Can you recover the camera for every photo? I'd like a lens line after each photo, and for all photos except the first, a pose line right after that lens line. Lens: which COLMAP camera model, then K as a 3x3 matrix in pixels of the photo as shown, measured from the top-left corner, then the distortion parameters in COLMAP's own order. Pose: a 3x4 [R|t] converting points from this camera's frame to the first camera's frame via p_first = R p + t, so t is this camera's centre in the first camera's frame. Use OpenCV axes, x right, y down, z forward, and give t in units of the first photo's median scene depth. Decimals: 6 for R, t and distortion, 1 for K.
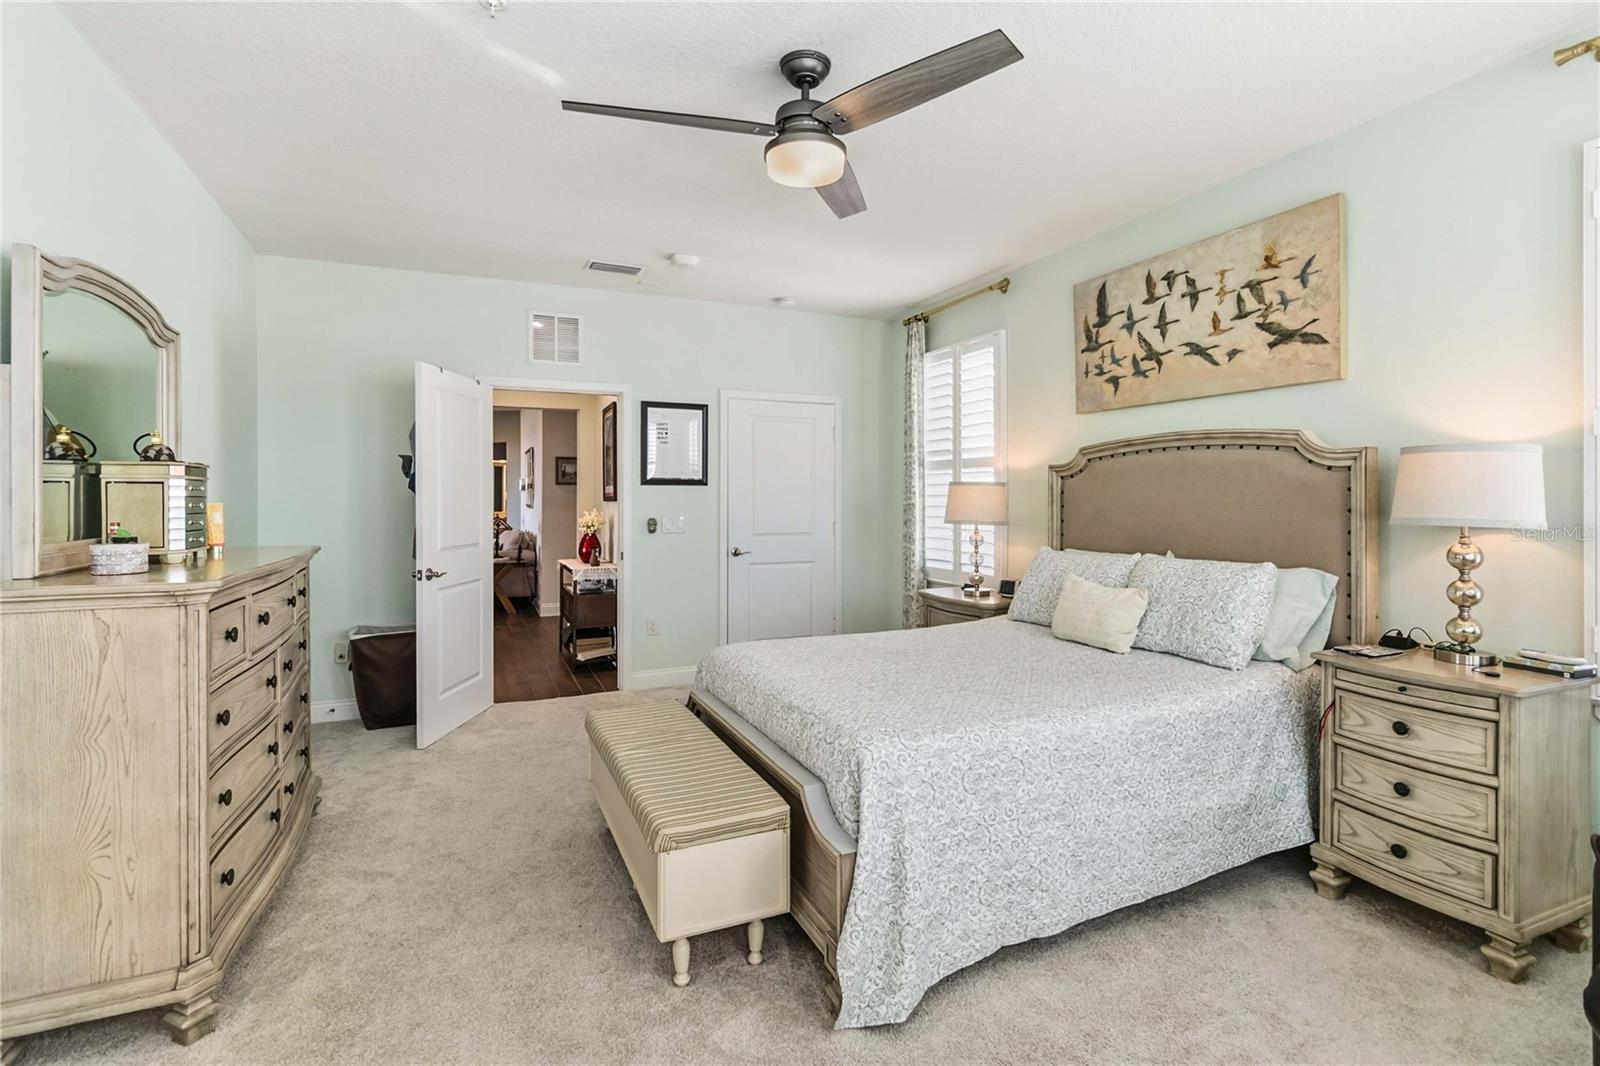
lens RADIAL K [[749.4, 0, 783.0], [0, 749.4, 497.7], [0, 0, 1]] dist [-0.005048, 0.002733]
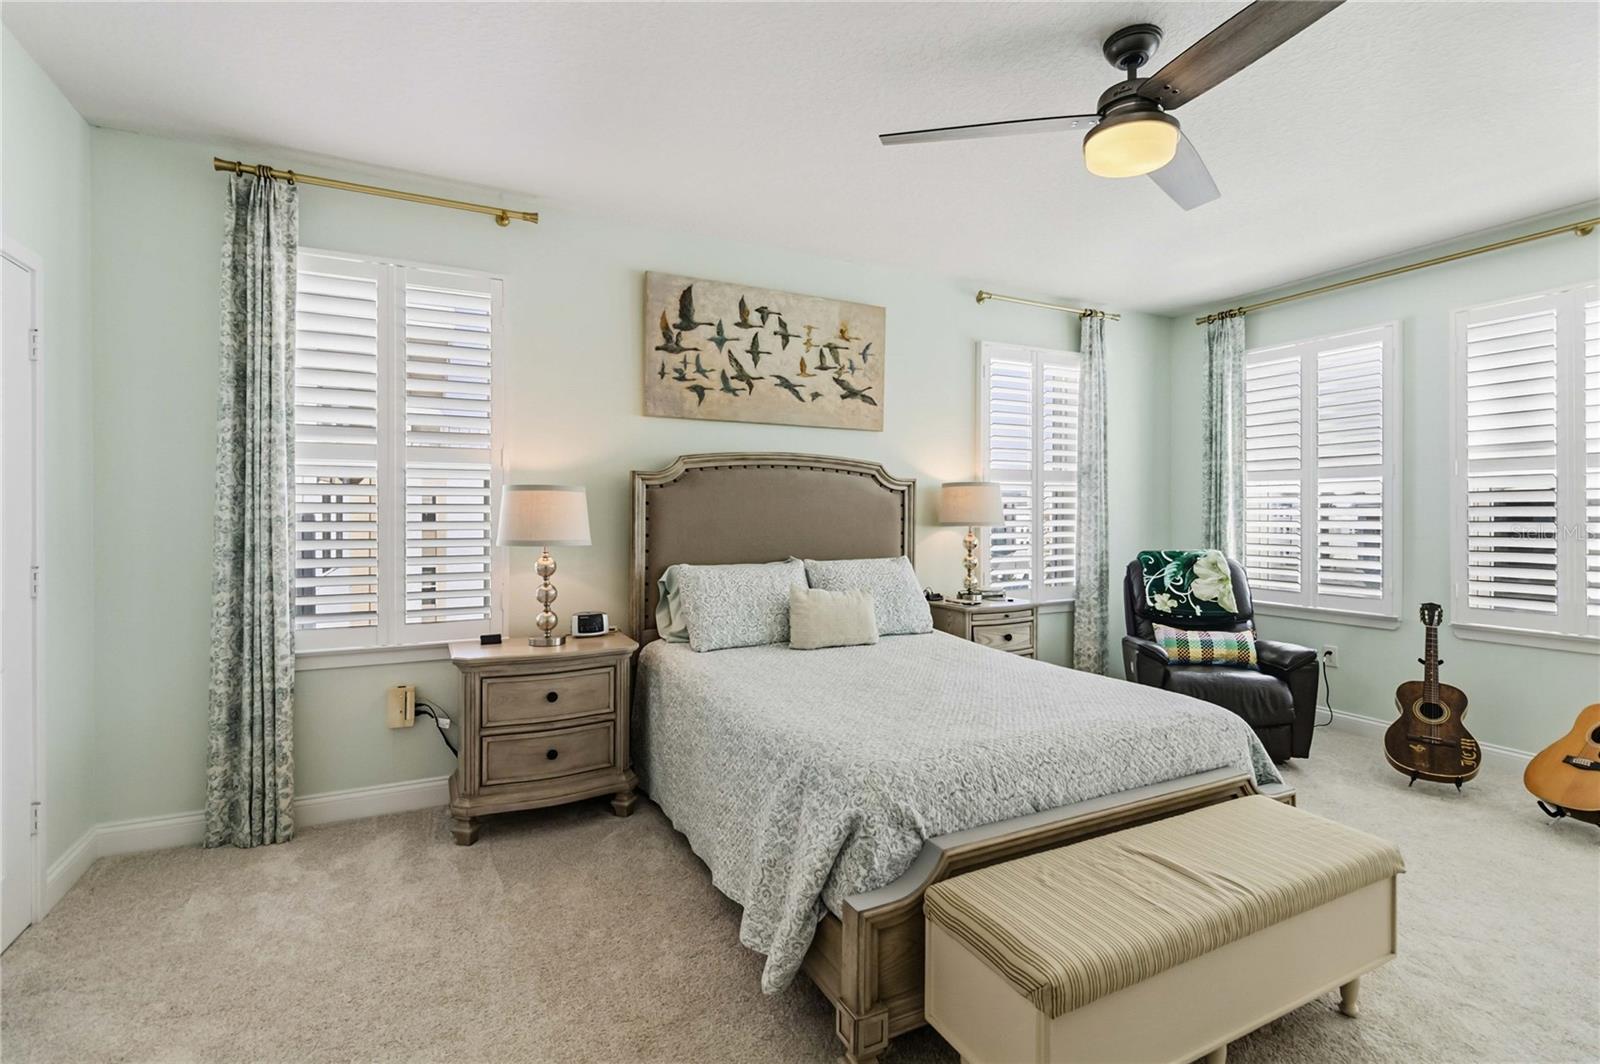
lens RADIAL K [[749.4, 0, 802.9], [0, 749.4, 517.8], [0, 0, 1]] dist [-0.005048, 0.002733]
pose [[-0.066820, -0.010895, 0.997706, -0.602210], [-0.007383, 0.999918, 0.010425, 0.000171], [-0.997738, -0.006670, -0.066895, 1.012619]]
